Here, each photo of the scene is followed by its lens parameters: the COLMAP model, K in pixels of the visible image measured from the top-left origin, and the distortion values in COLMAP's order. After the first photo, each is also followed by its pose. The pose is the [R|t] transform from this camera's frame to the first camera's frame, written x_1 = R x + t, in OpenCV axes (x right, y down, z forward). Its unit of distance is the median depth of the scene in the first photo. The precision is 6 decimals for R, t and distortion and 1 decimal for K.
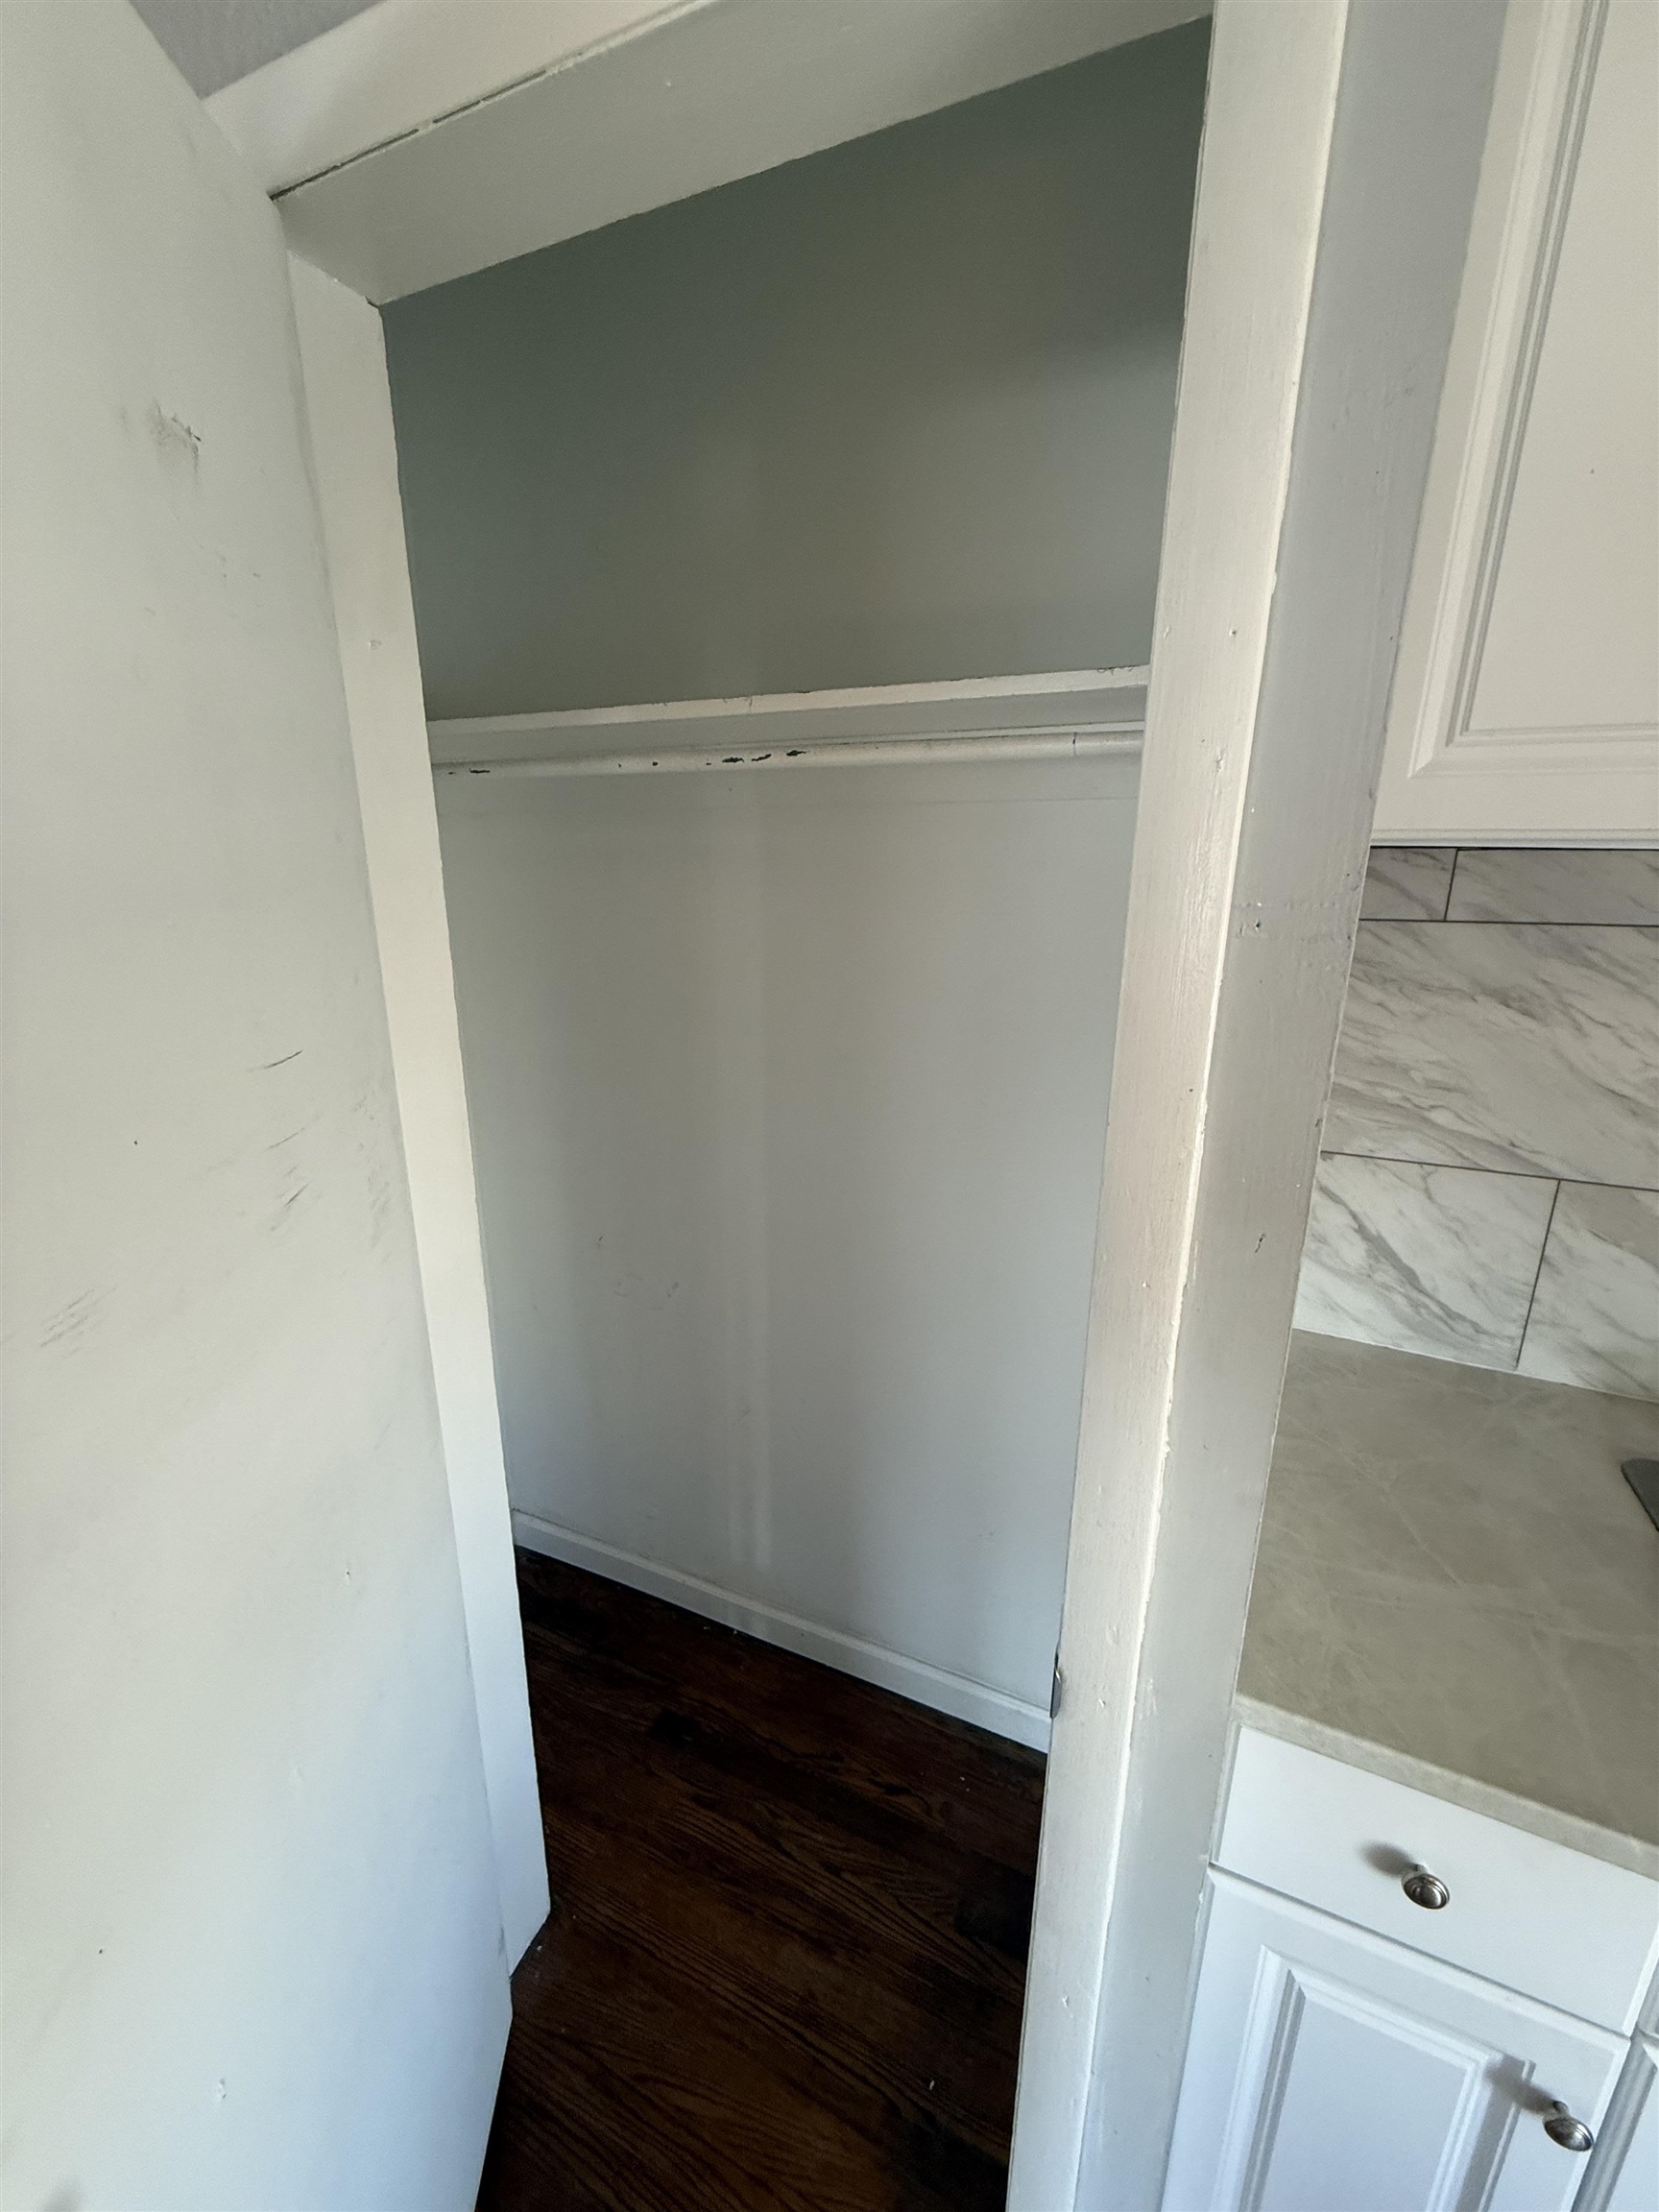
lens RADIAL K [[886.2, 0, 829.5], [0, 886.2, 1106.0], [0, 0, 1]] dist [-0.000201, -0.000408]
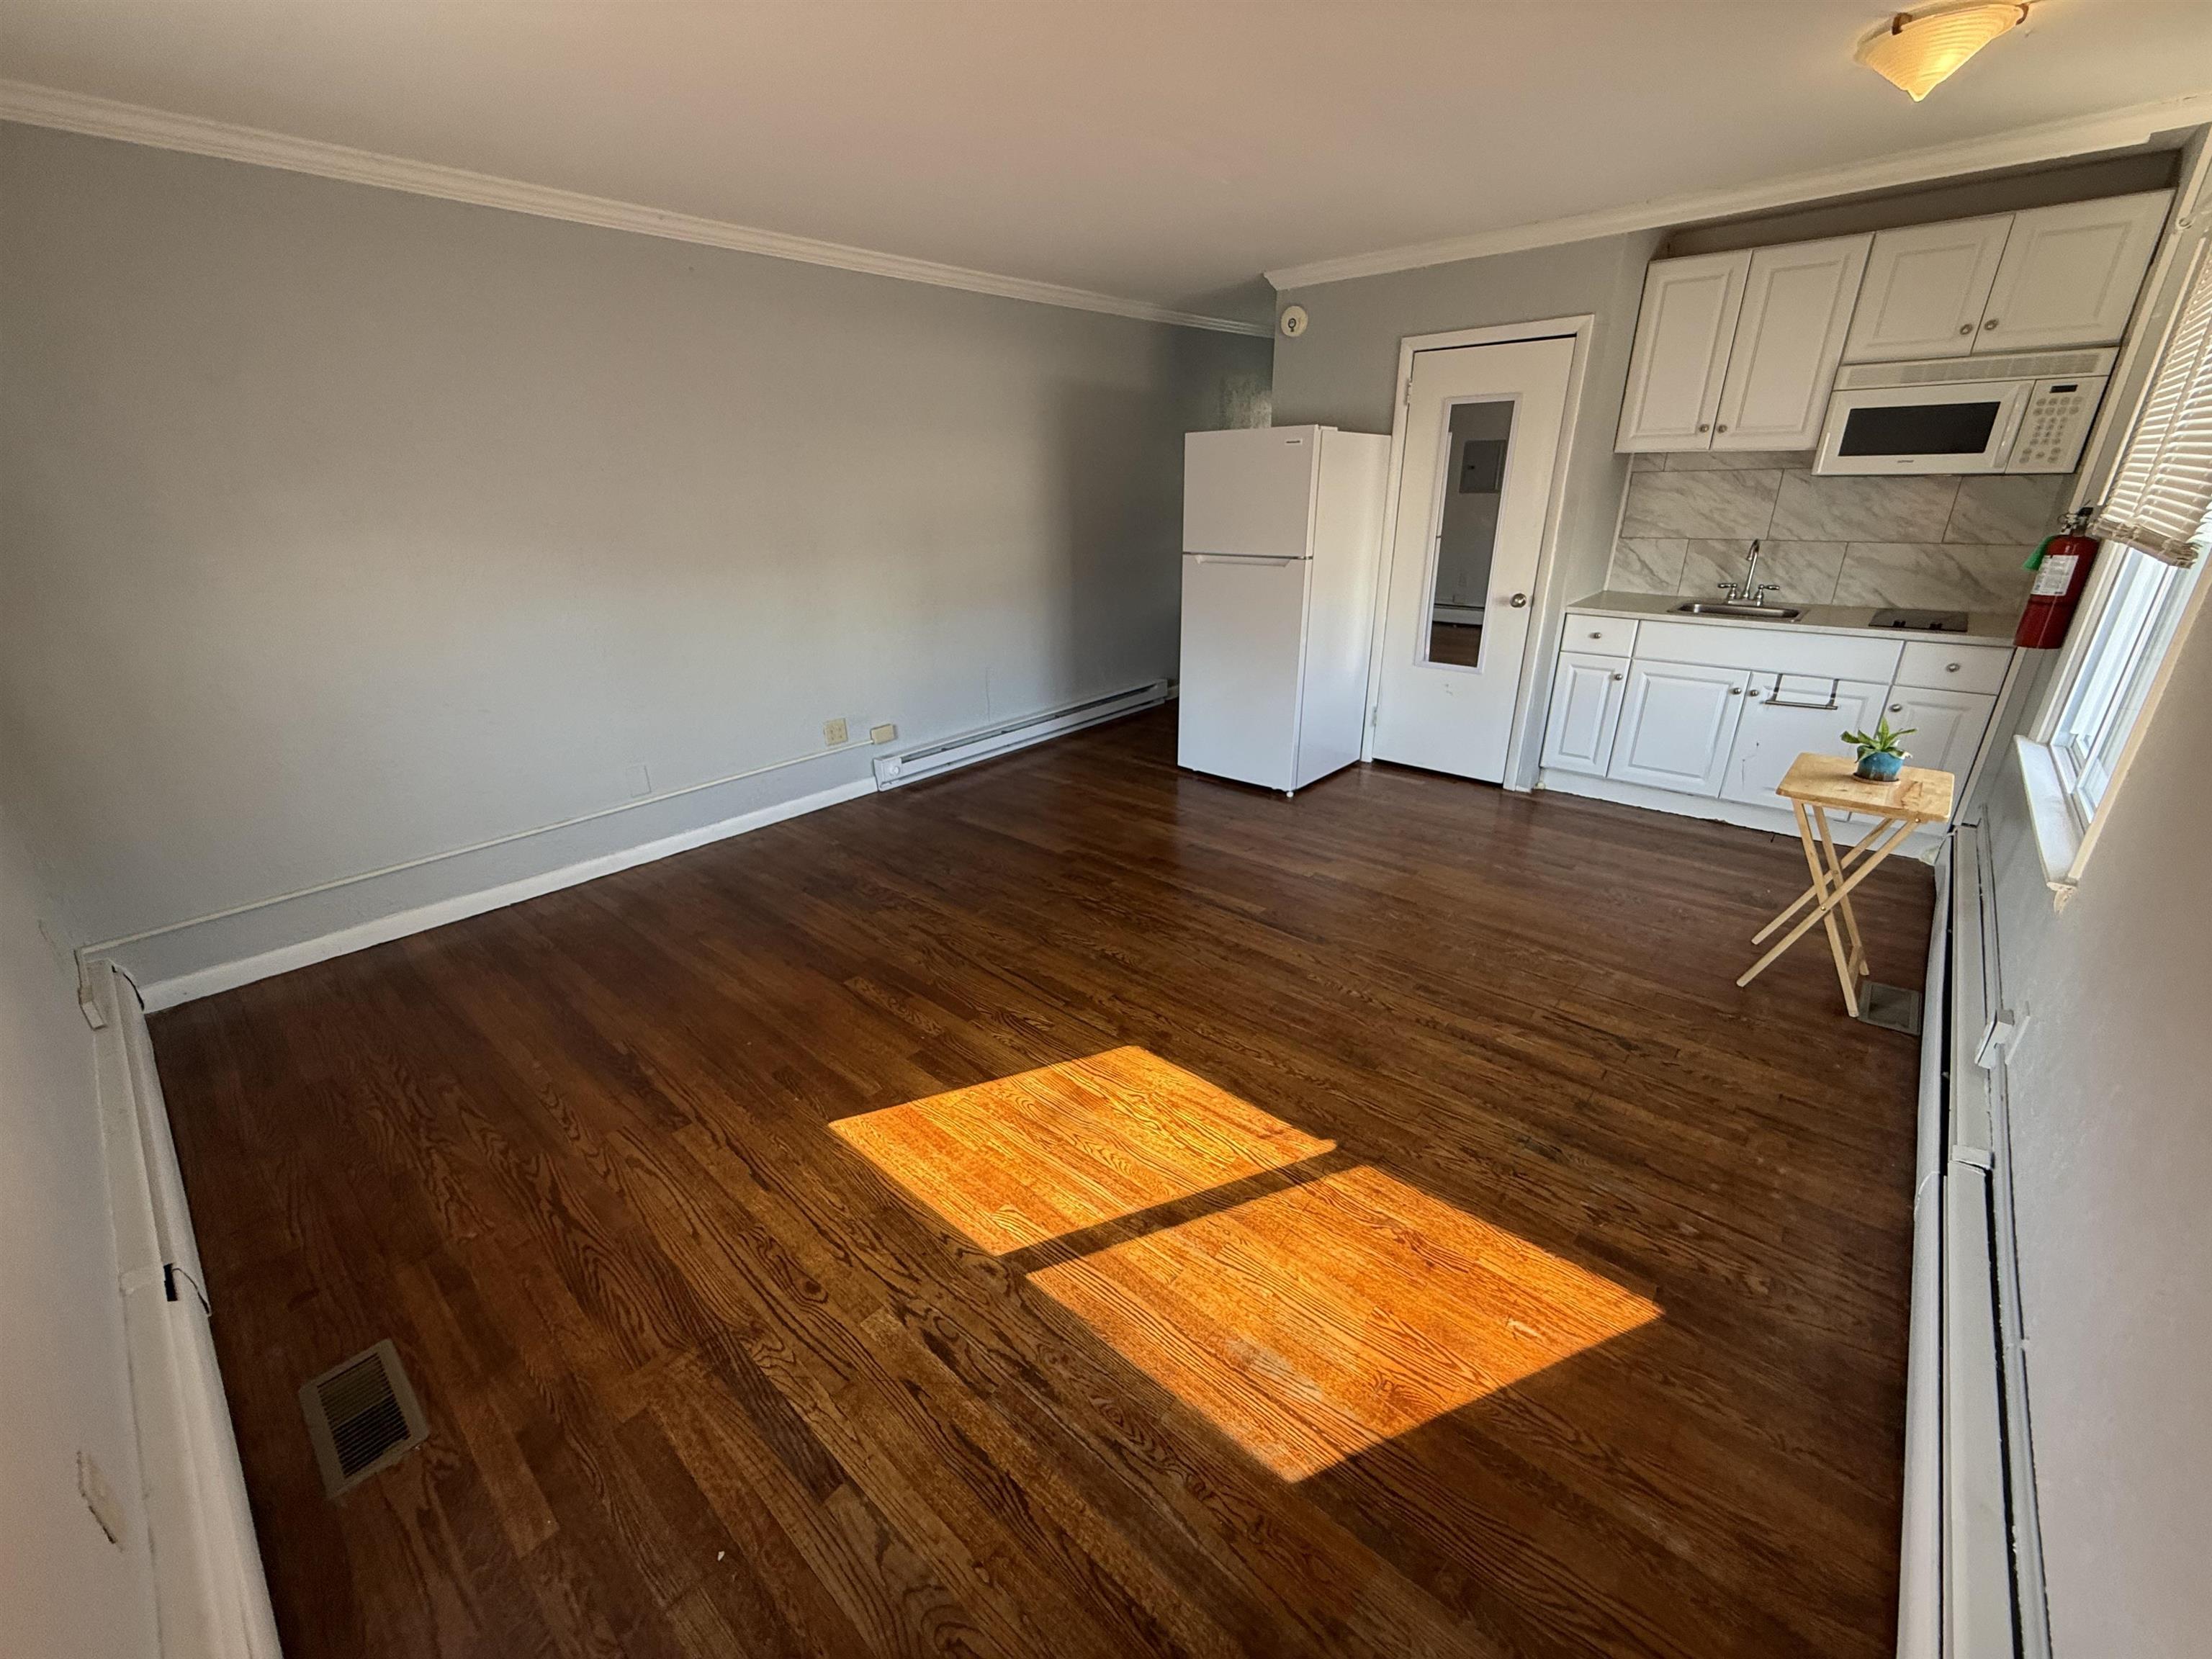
lens RADIAL K [[886.2, 0, 1106.0], [0, 886.2, 829.5], [0, 0, 1]] dist [-0.000201, -0.000408]
pose [[0.957201, 0.085427, -0.276528, -0.455979], [-0.053399, 0.991171, 0.121362, 1.011775], [0.284454, -0.101402, 0.953312, -3.582744]]
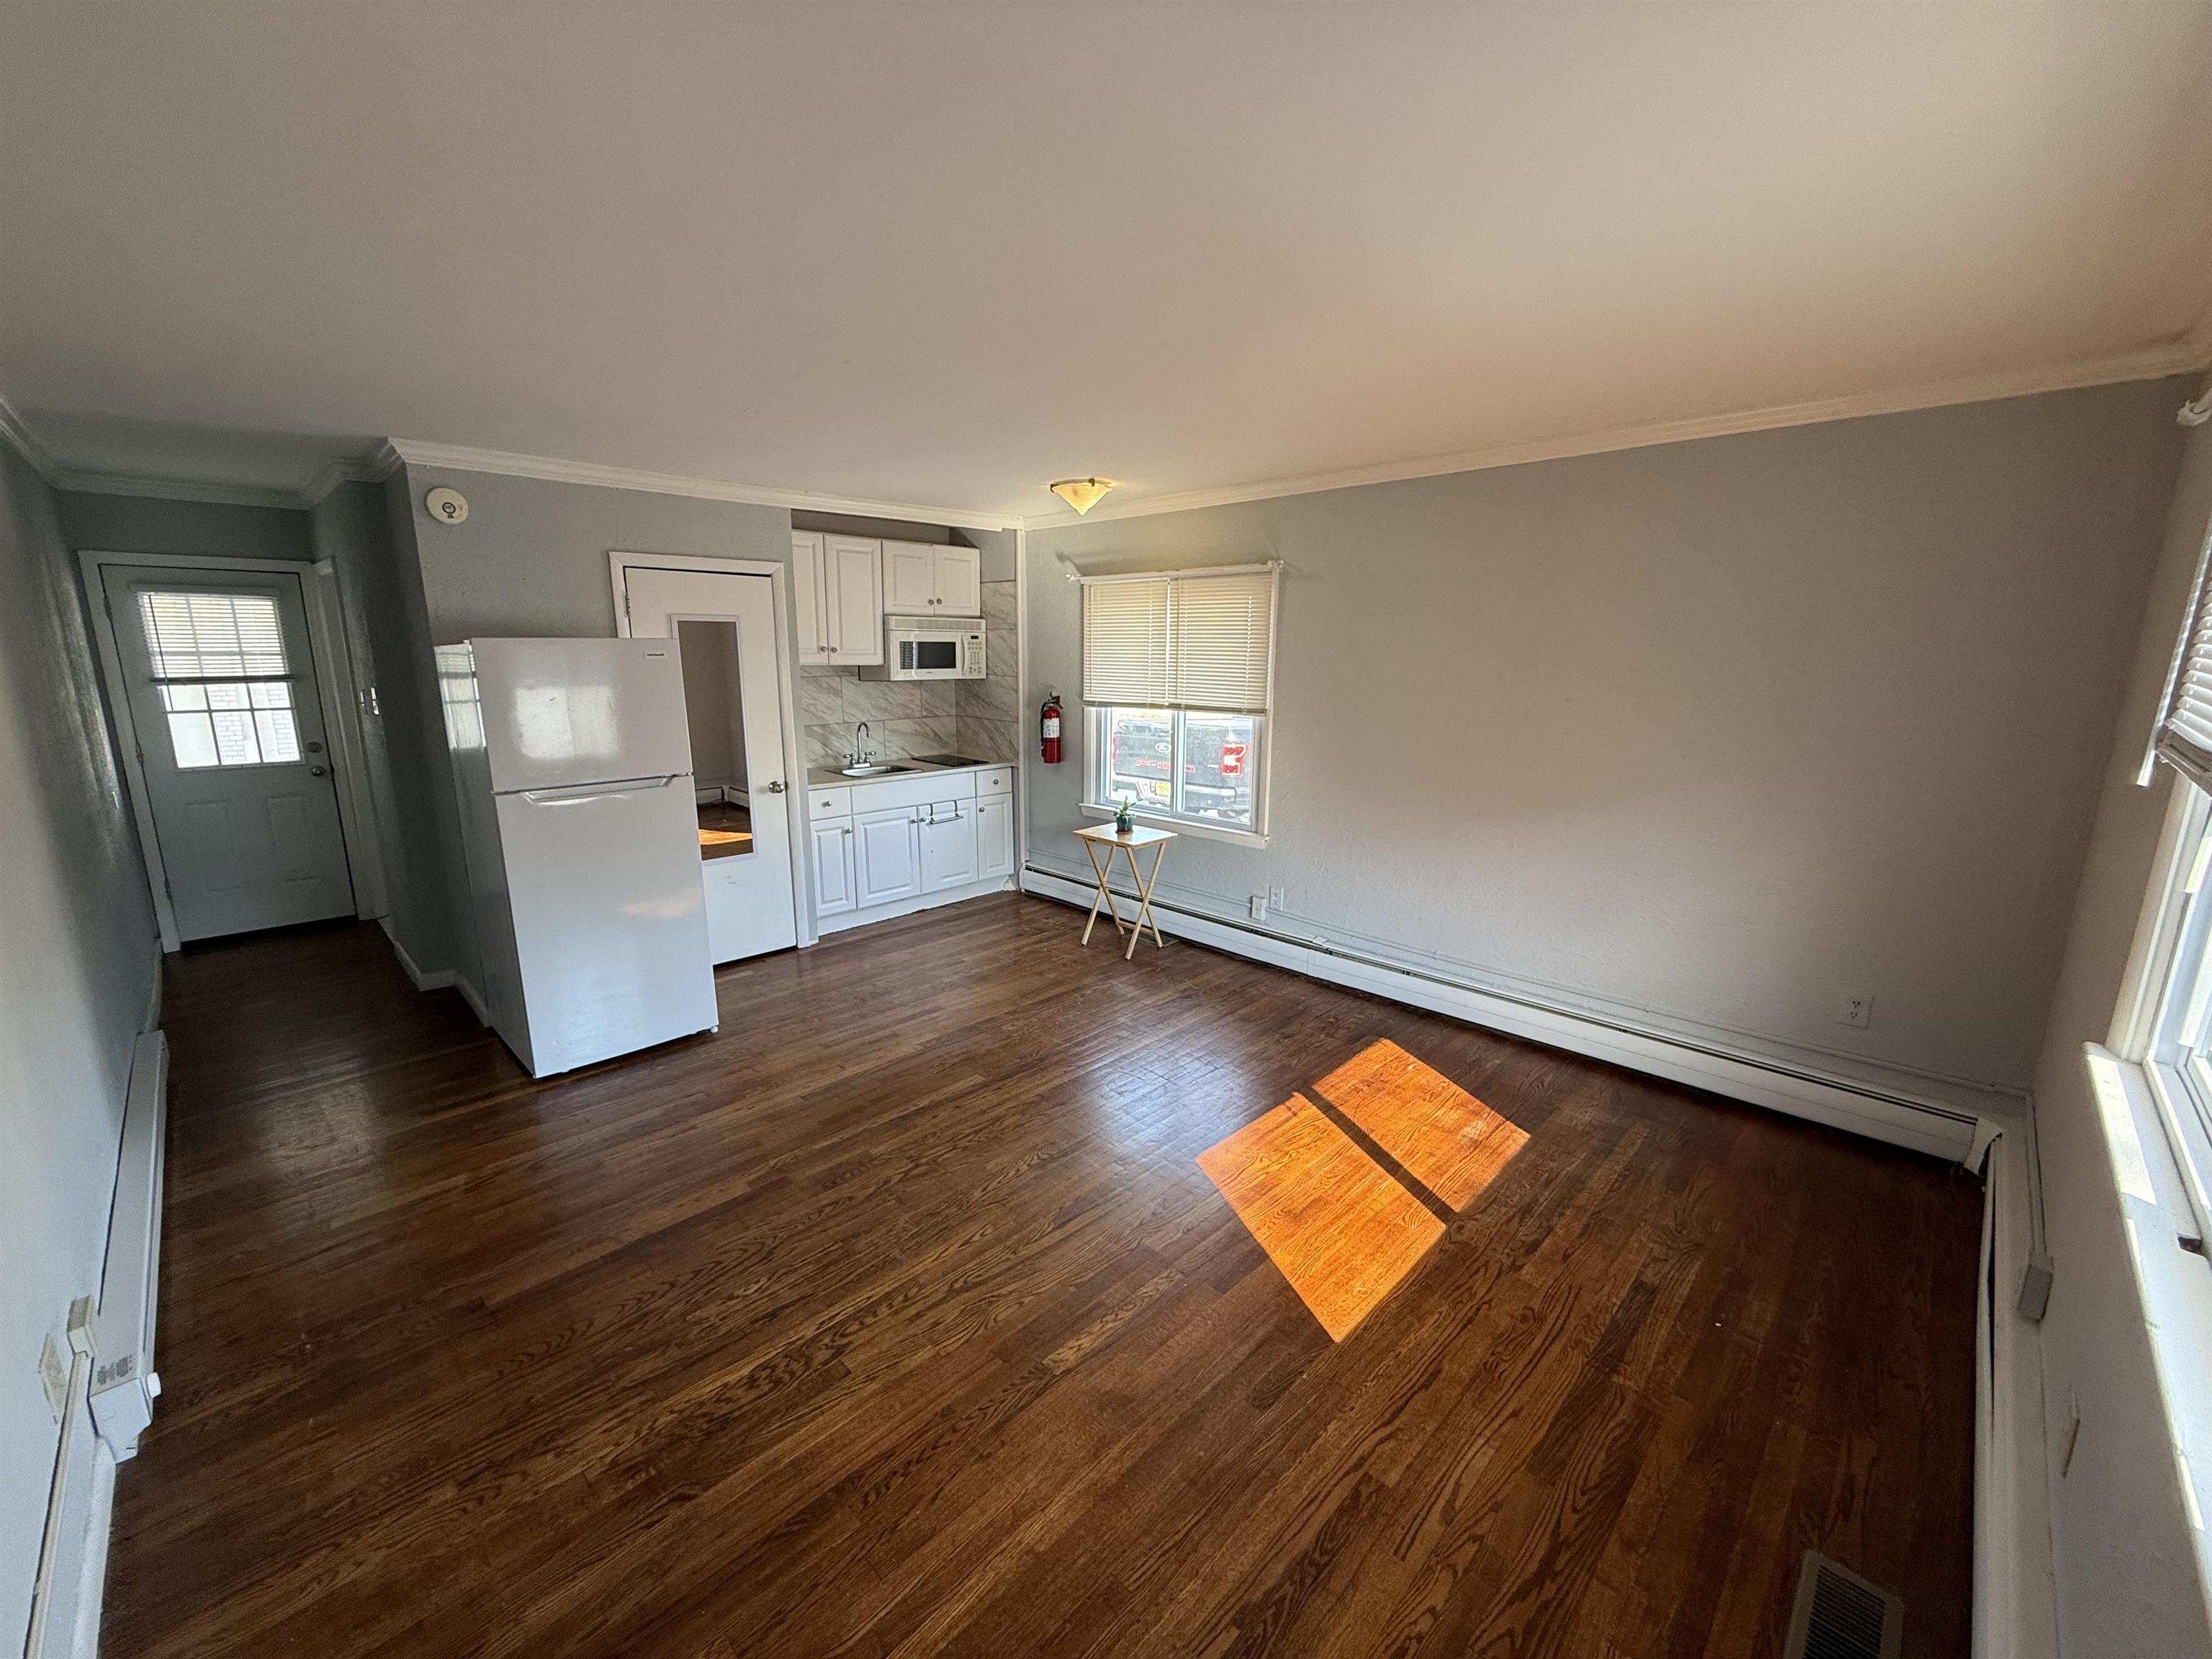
lens RADIAL K [[867.0, 0, 1106.0], [0, 867.0, 829.5], [0, 0, 1]] dist [0.001775, 0.000447]
pose [[0.349667, -0.196426, 0.916051, -3.246834], [0.246793, 0.962552, 0.112193, 0.526613], [-0.903784, 0.186845, 0.385049, -2.408610]]
